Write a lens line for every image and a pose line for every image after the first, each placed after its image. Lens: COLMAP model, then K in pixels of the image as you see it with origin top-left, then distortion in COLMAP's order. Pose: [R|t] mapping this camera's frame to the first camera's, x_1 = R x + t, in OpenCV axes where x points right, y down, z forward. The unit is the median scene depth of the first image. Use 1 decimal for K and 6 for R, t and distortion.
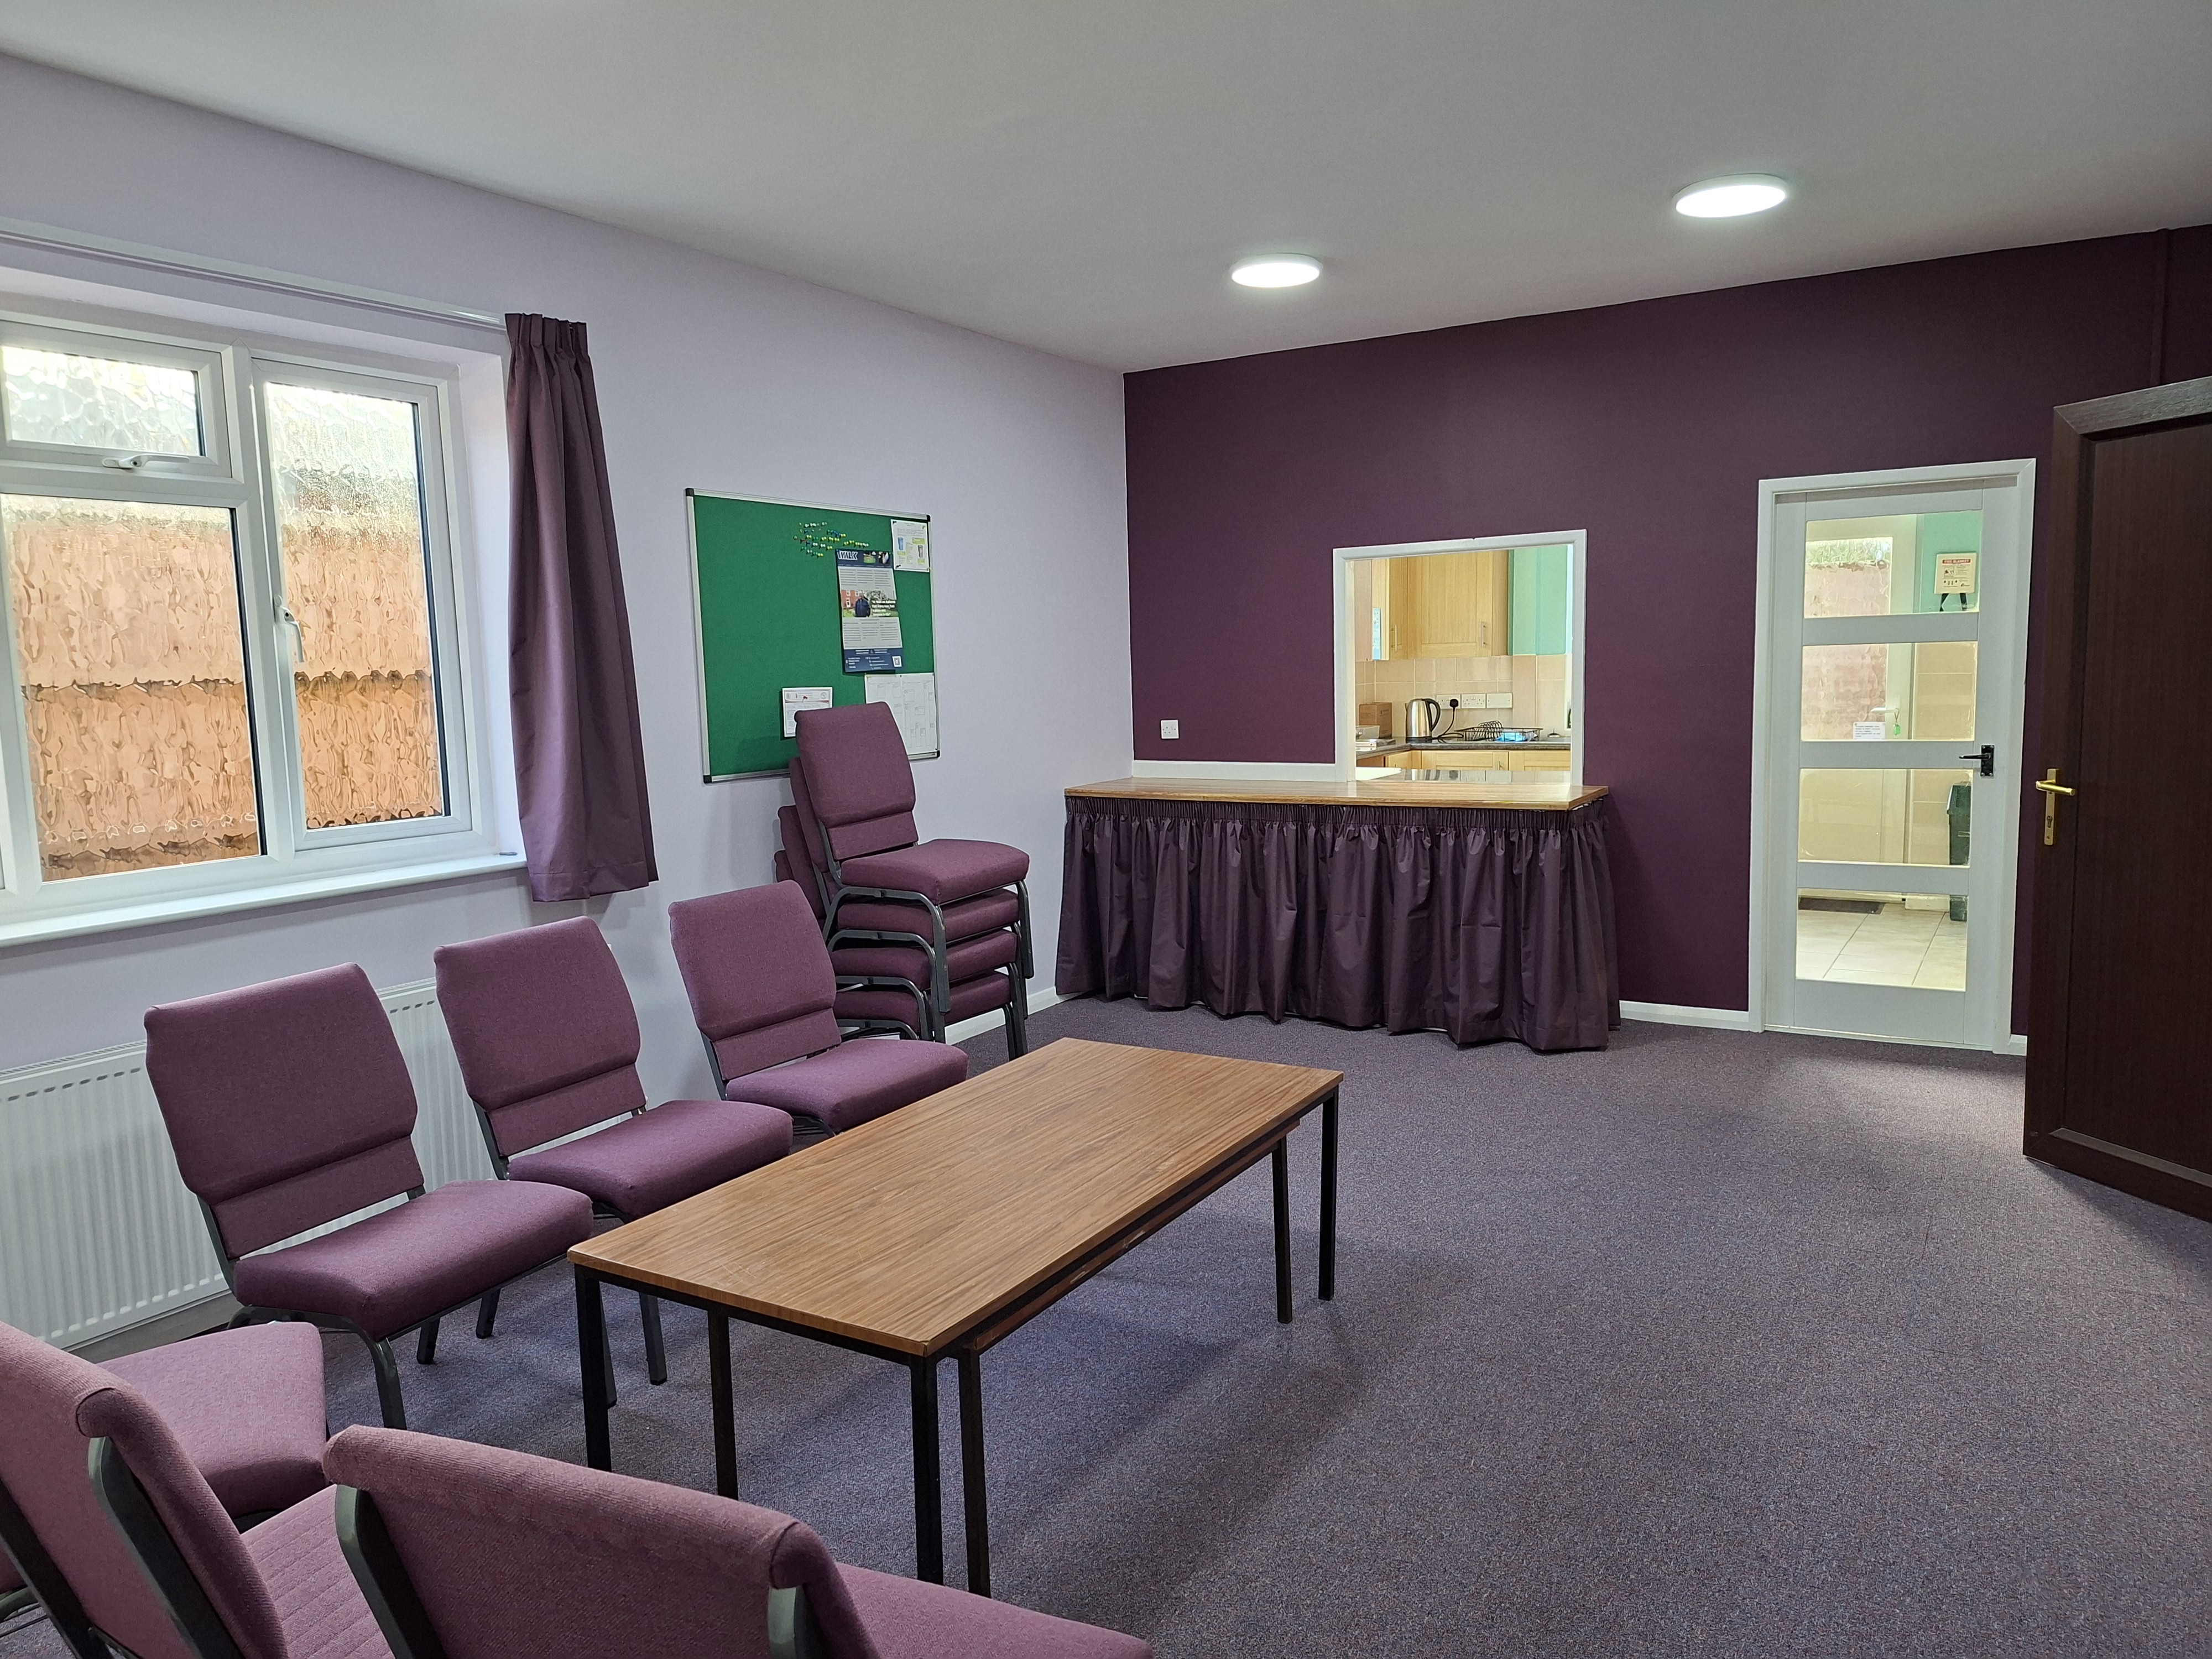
lens RADIAL K [[1496.4, 0, 1099.3], [0, 1496.4, 822.2], [0, 0, 1]] dist [0.009069, -0.018868]
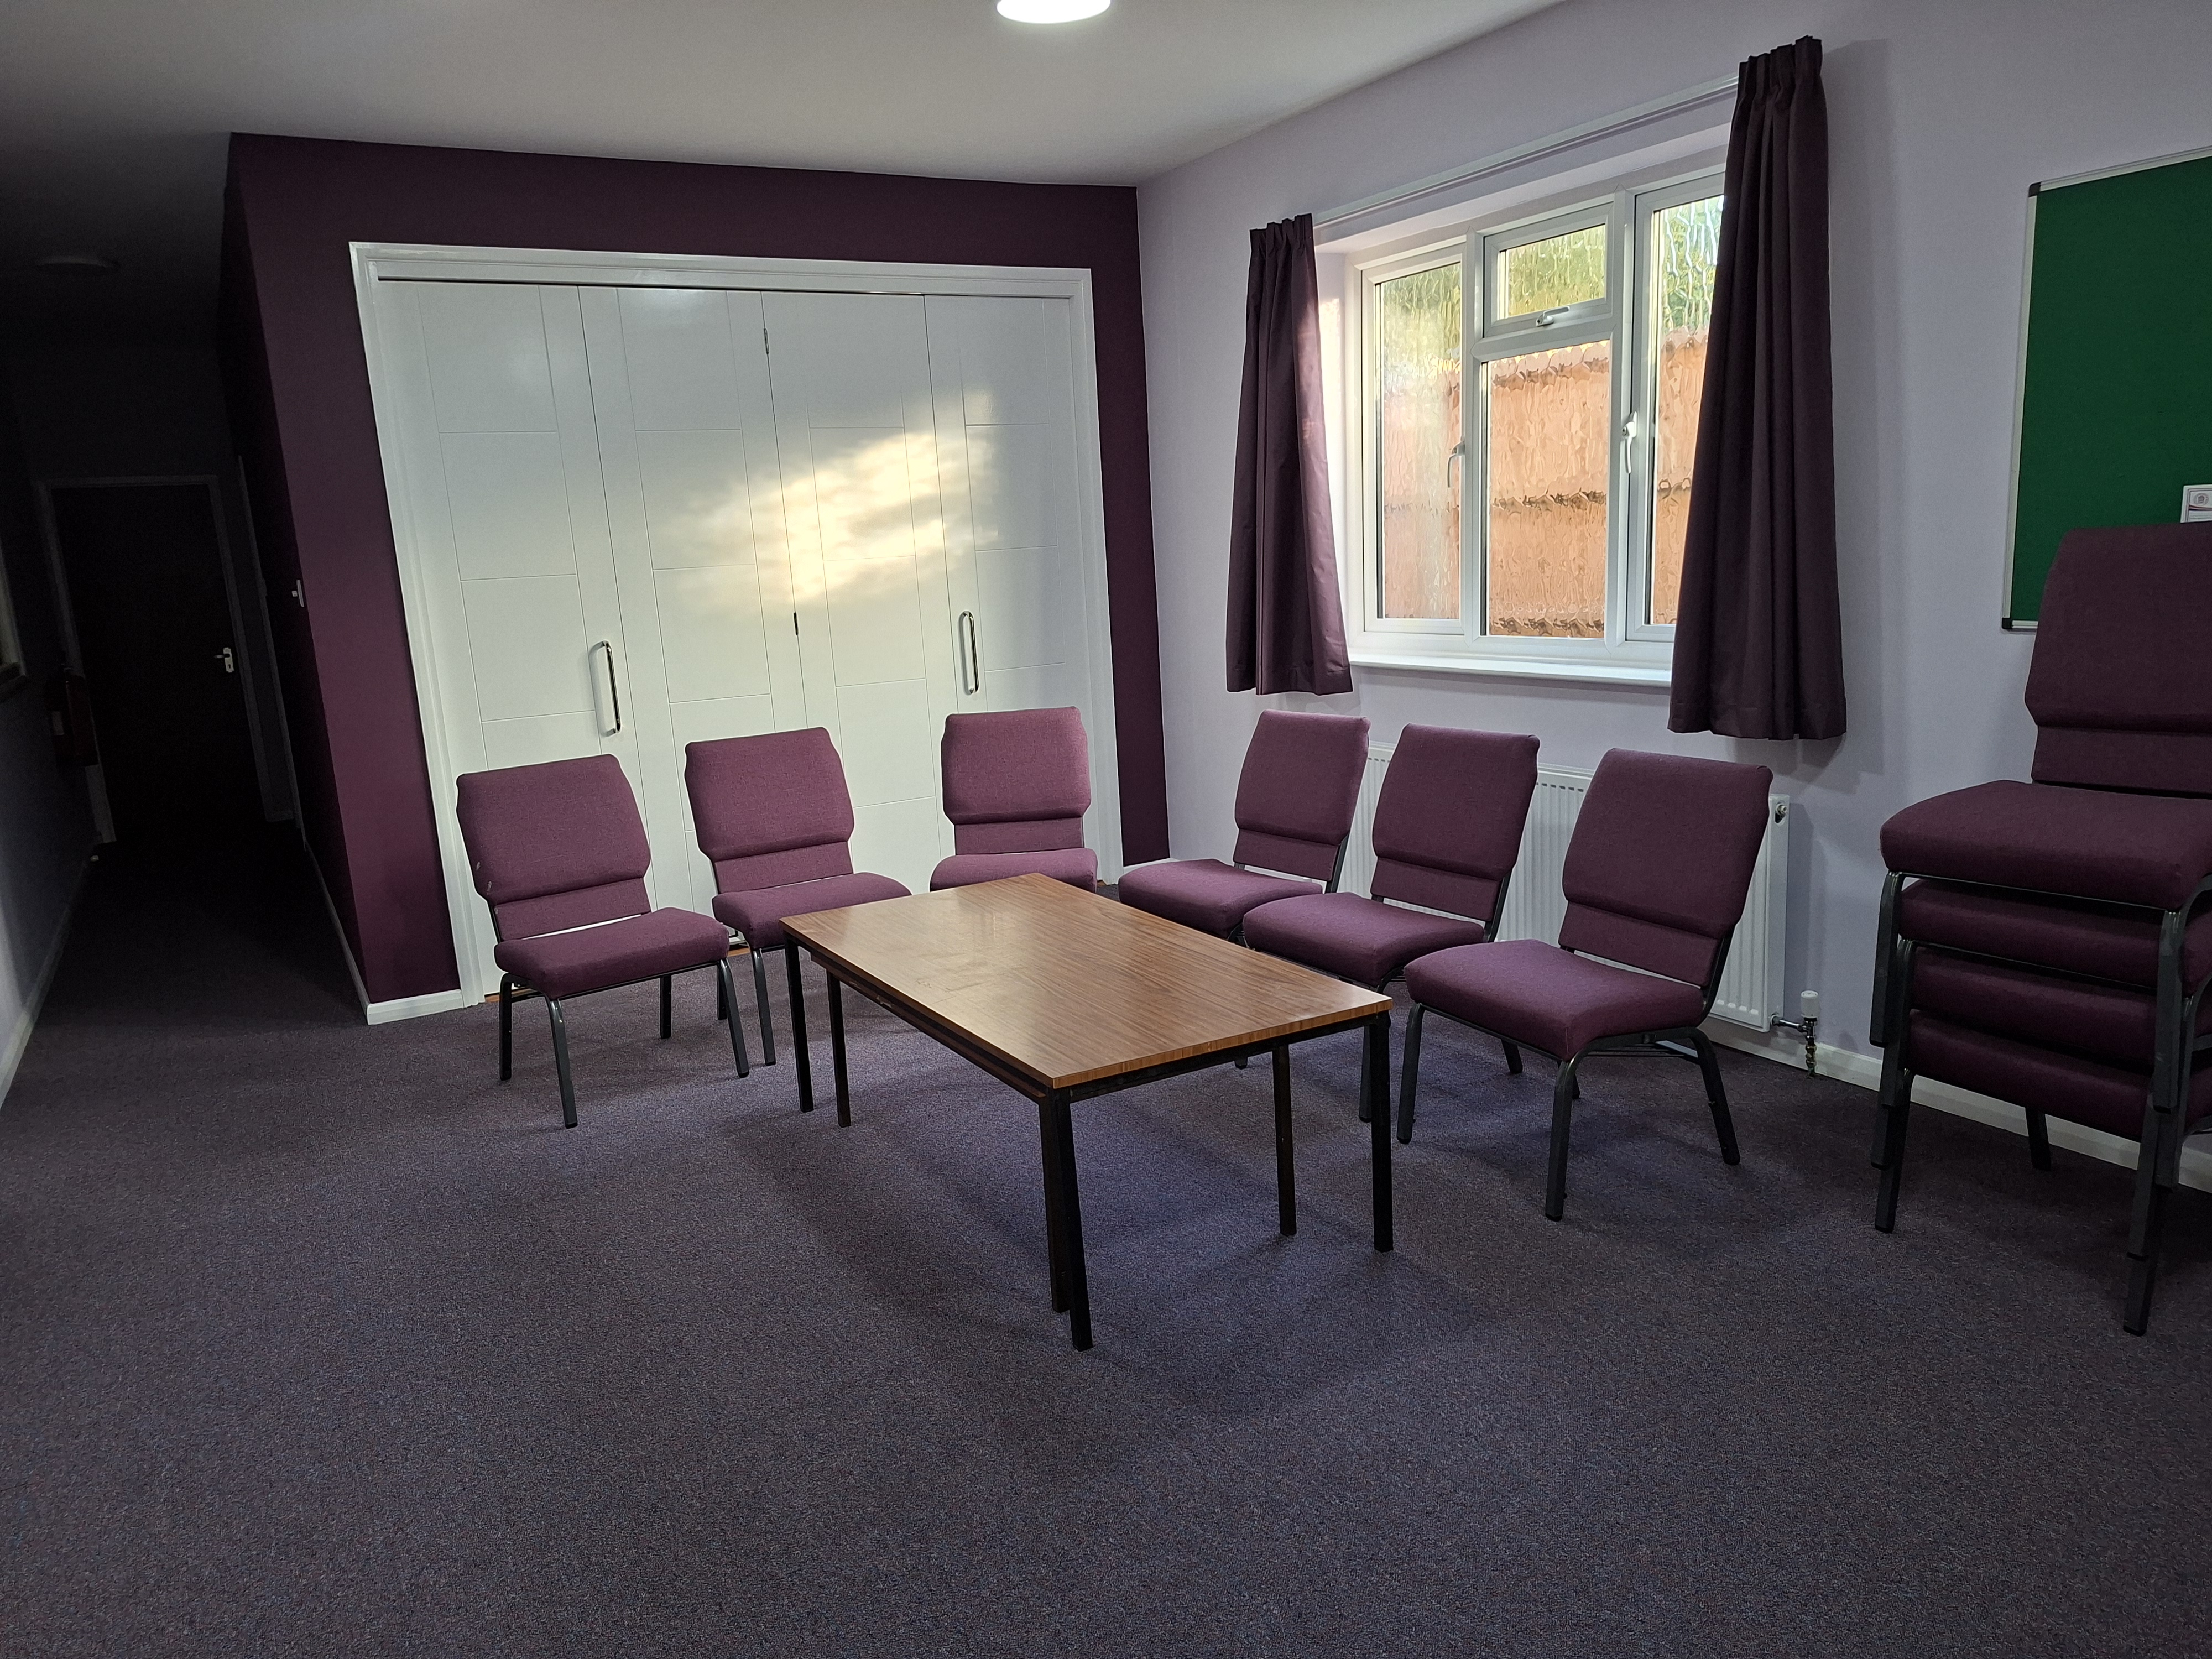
lens RADIAL K [[1496.4, 0, 1100.1], [0, 1496.4, 847.3], [0, 0, 1]] dist [0.009069, -0.018868]
pose [[-0.467165, 0.233949, -0.852657, 0.688429], [-0.024301, 0.960597, 0.276880, -0.139663], [0.883836, 0.150070, -0.443072, 1.199001]]
